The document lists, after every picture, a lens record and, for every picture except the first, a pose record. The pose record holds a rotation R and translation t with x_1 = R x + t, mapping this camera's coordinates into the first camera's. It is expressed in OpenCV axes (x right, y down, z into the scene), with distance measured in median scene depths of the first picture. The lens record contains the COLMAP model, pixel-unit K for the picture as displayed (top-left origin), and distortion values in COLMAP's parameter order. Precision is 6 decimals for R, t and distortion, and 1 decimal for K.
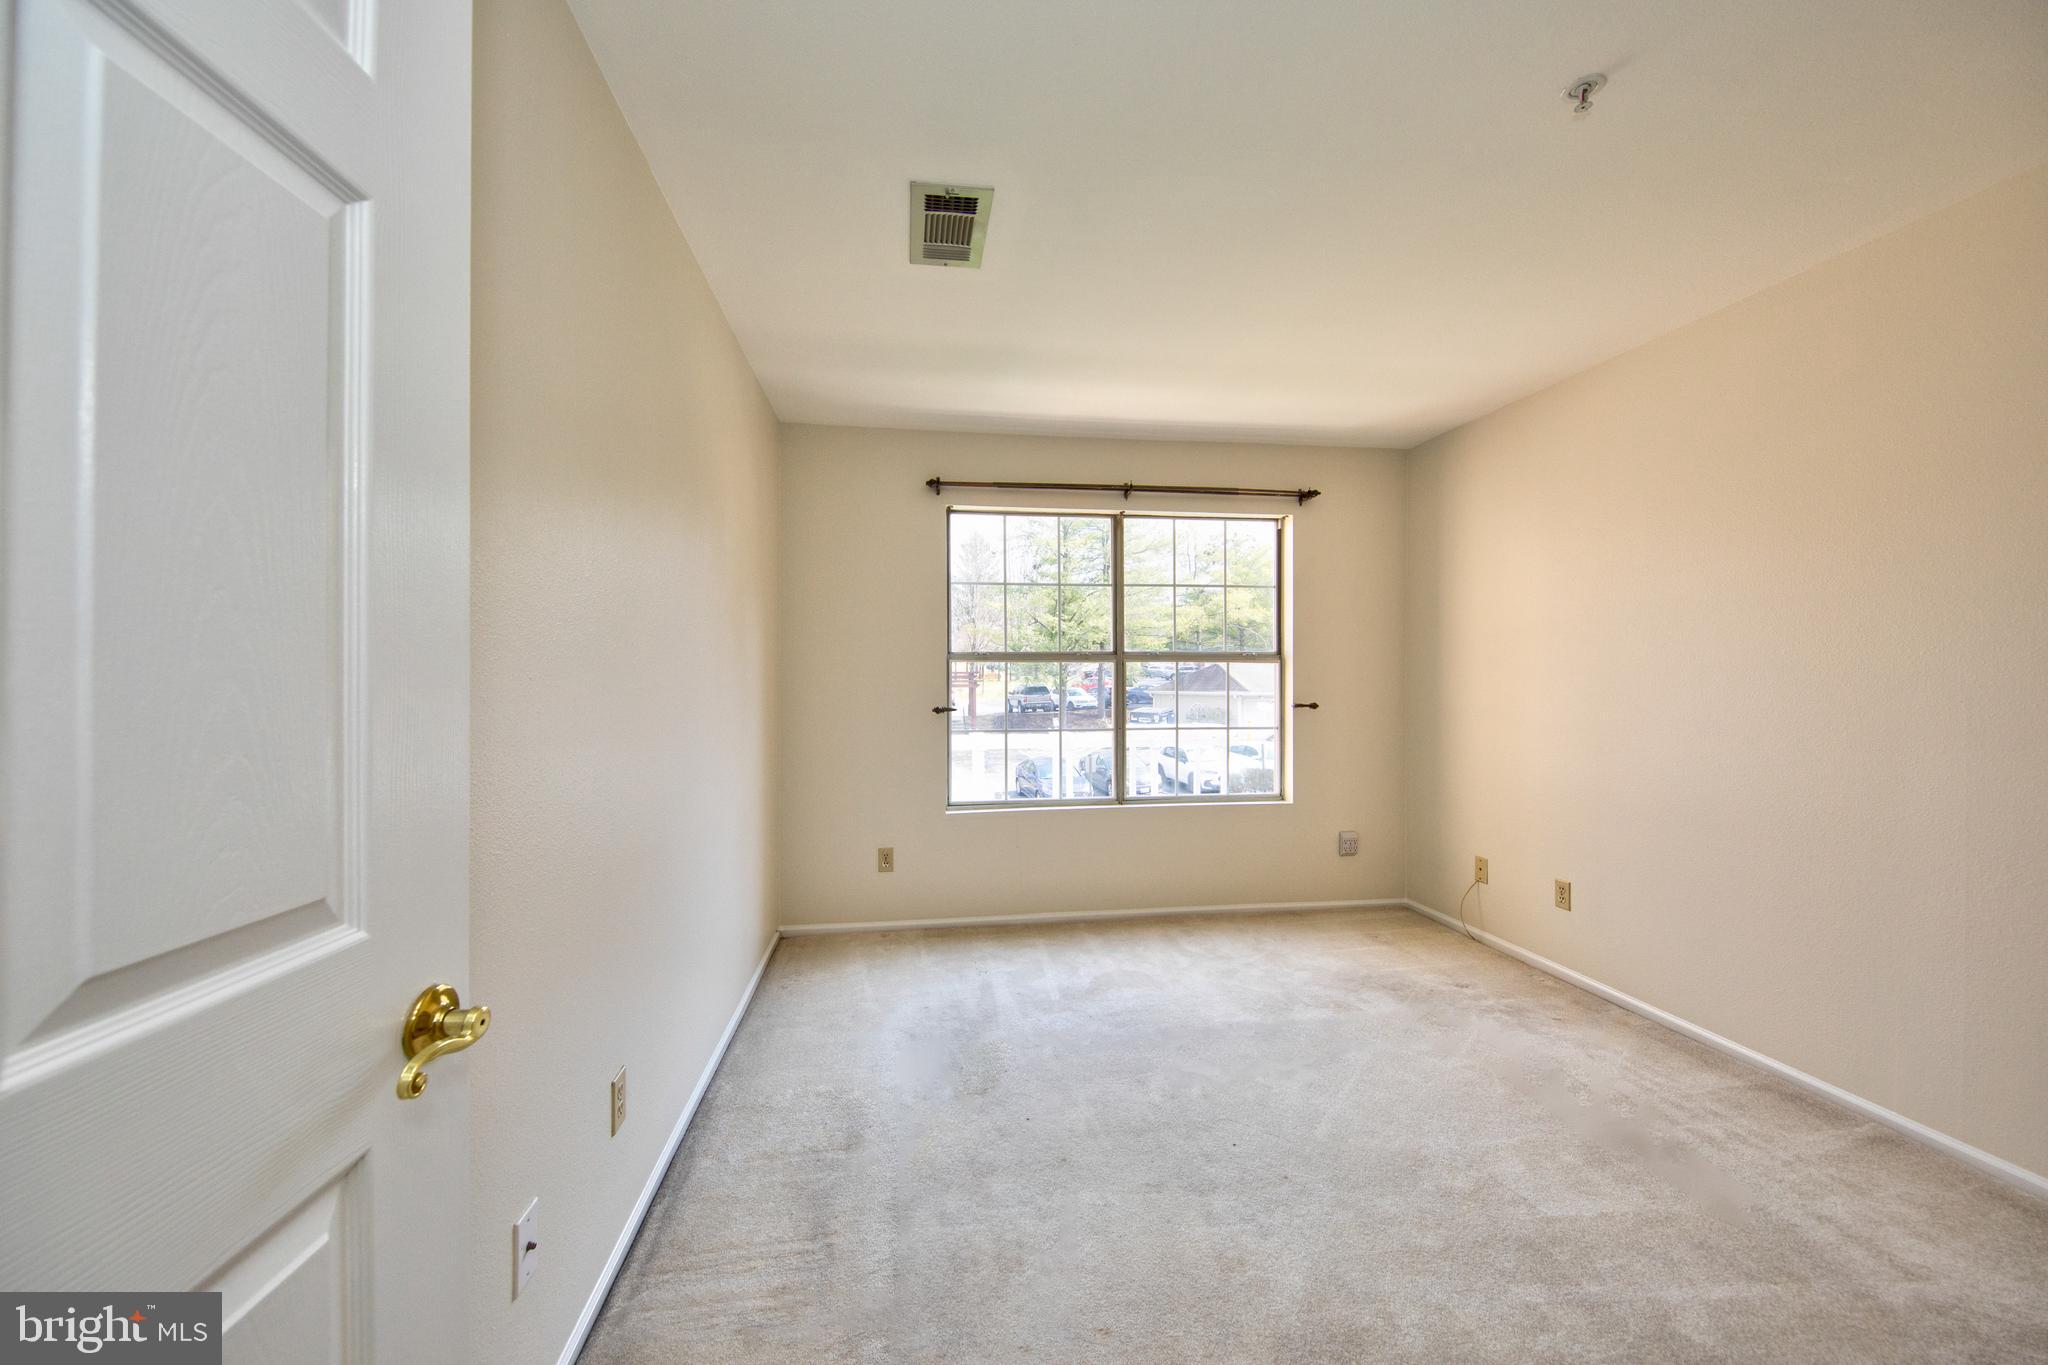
lens RADIAL K [[763.2, 0, 1024.0], [0, 763.2, 682.5], [0, 0, 1]] dist [0.001403, -0.000050]
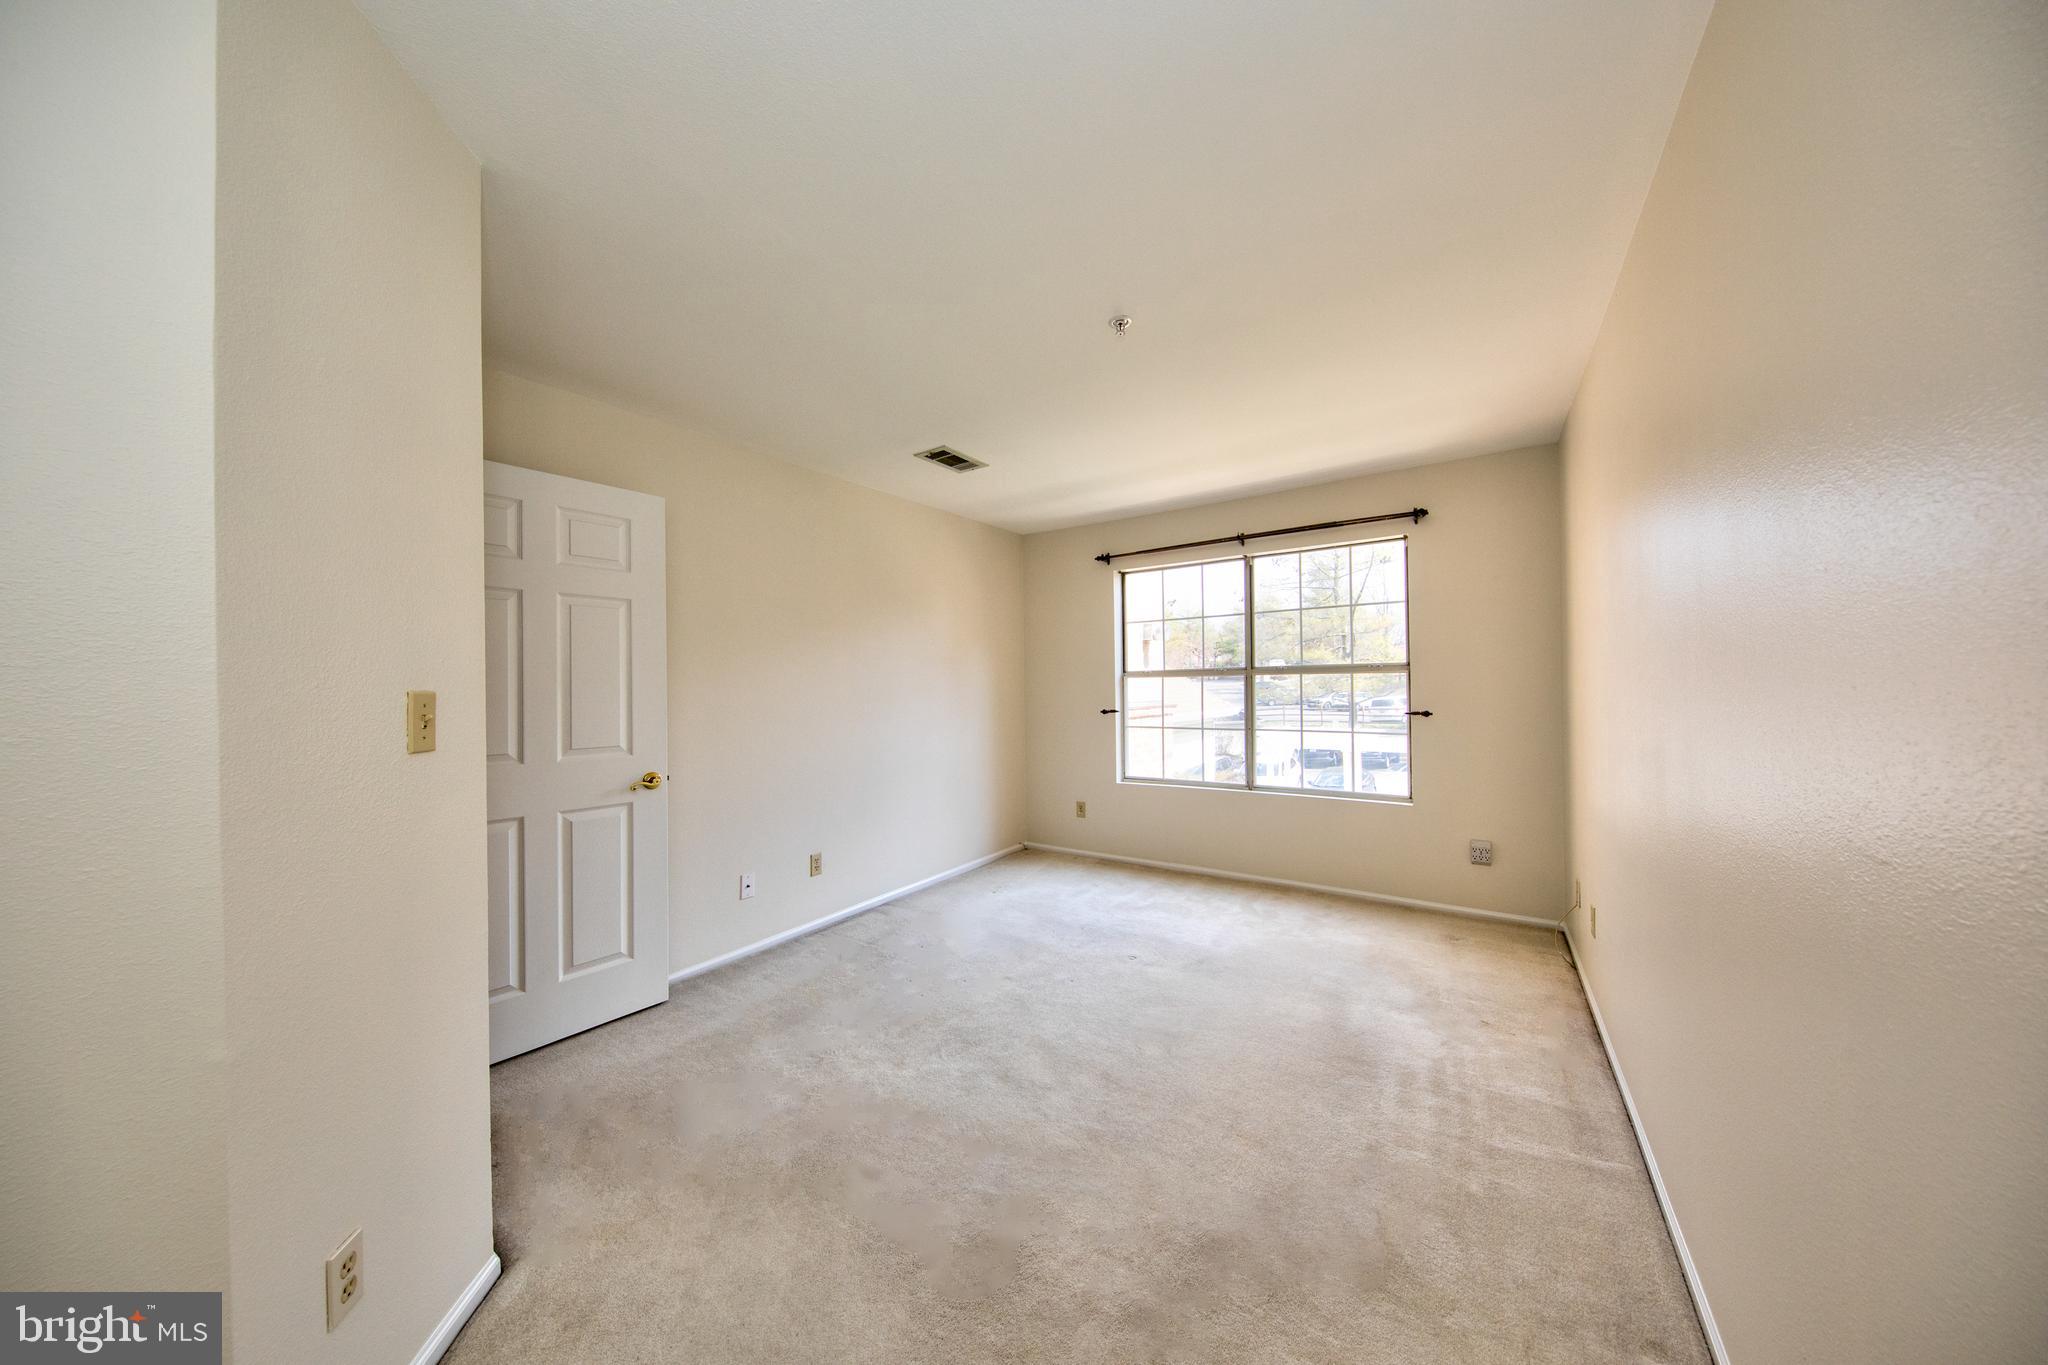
lens RADIAL K [[683.5, 0, 1015.0], [0, 683.5, 679.8], [0, 0, 1]] dist [0.010377, -0.004105]
pose [[0.723185, -0.015707, -0.690476, 0.645612], [0.008656, 0.999869, -0.013679, -0.008078], [0.690601, 0.003916, 0.723226, -0.074064]]
